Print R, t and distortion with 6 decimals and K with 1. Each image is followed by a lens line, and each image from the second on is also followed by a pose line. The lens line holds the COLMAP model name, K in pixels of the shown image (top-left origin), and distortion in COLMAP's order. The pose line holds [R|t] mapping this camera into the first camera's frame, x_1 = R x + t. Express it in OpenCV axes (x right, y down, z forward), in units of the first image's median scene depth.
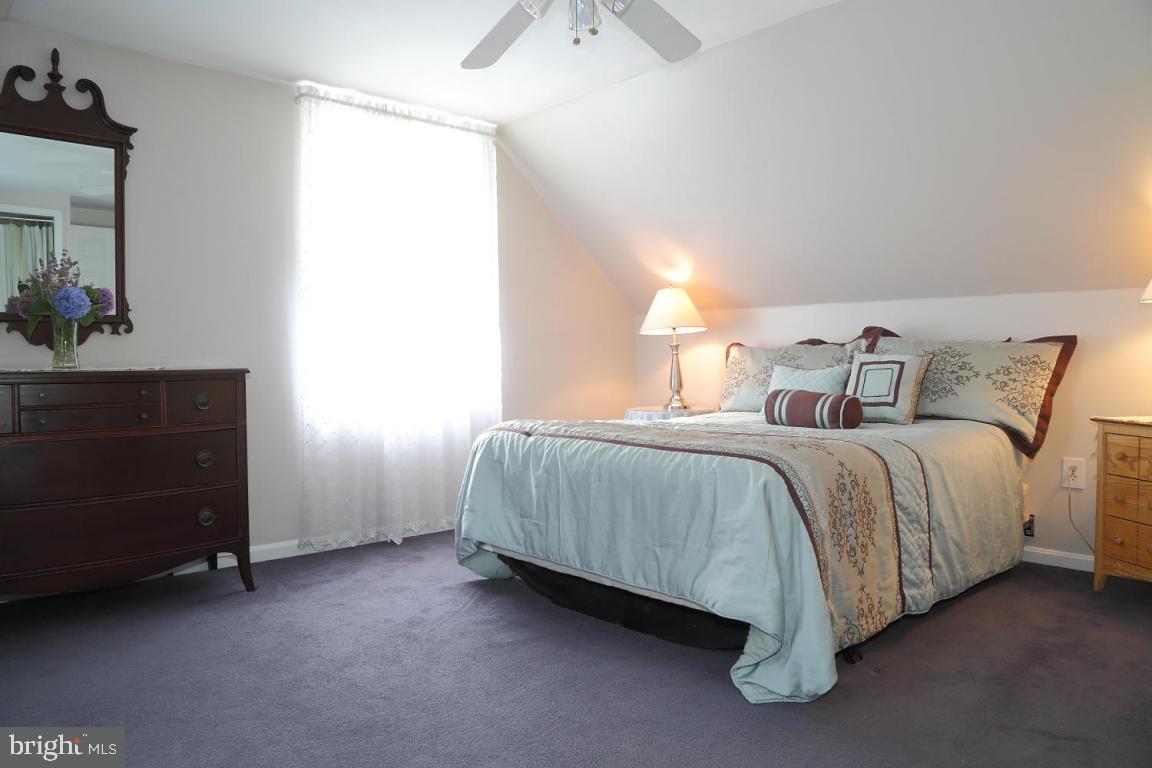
lens RADIAL K [[791.7, 0, 576.0], [0, 791.7, 384.0], [0, 0, 1]] dist [-0.111253, 0.050681]
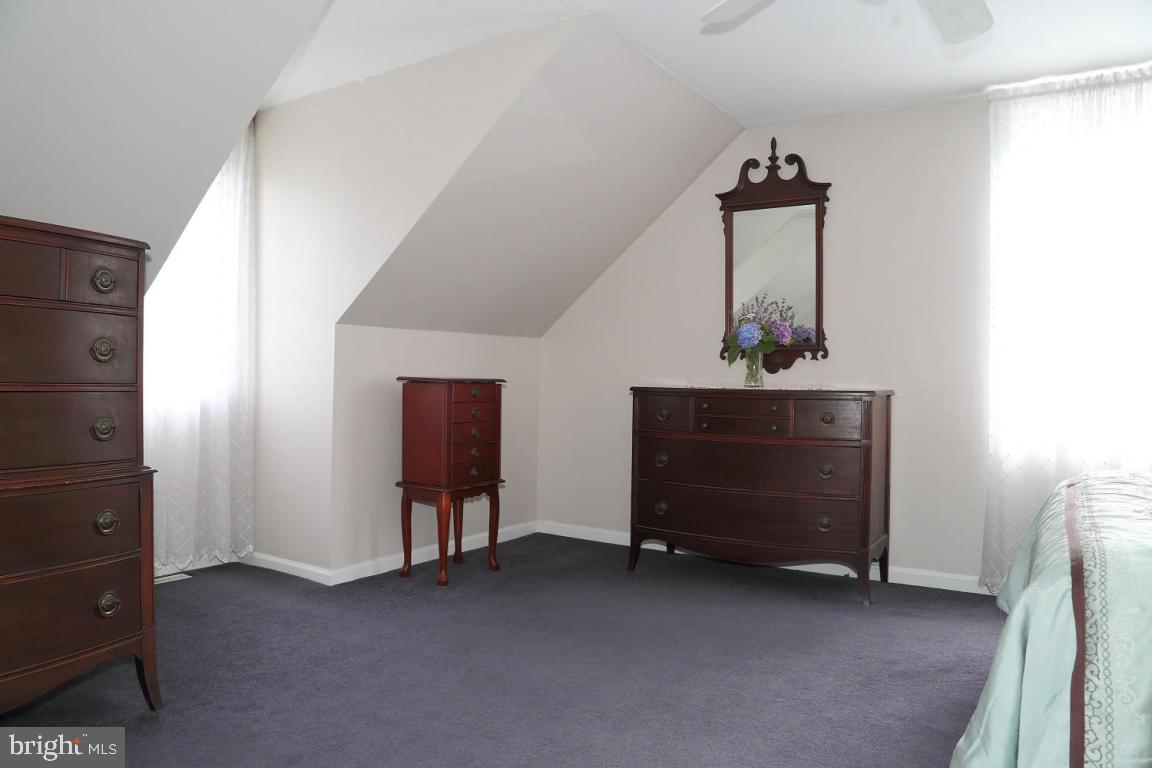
lens RADIAL K [[791.7, 0, 576.0], [0, 791.7, 384.0], [0, 0, 1]] dist [-0.111253, 0.050681]
pose [[0.221263, 0.015284, -0.975094, 0.501370], [-0.052680, 0.998605, 0.003699, -0.012537], [0.973790, 0.050549, 0.221760, 0.372940]]
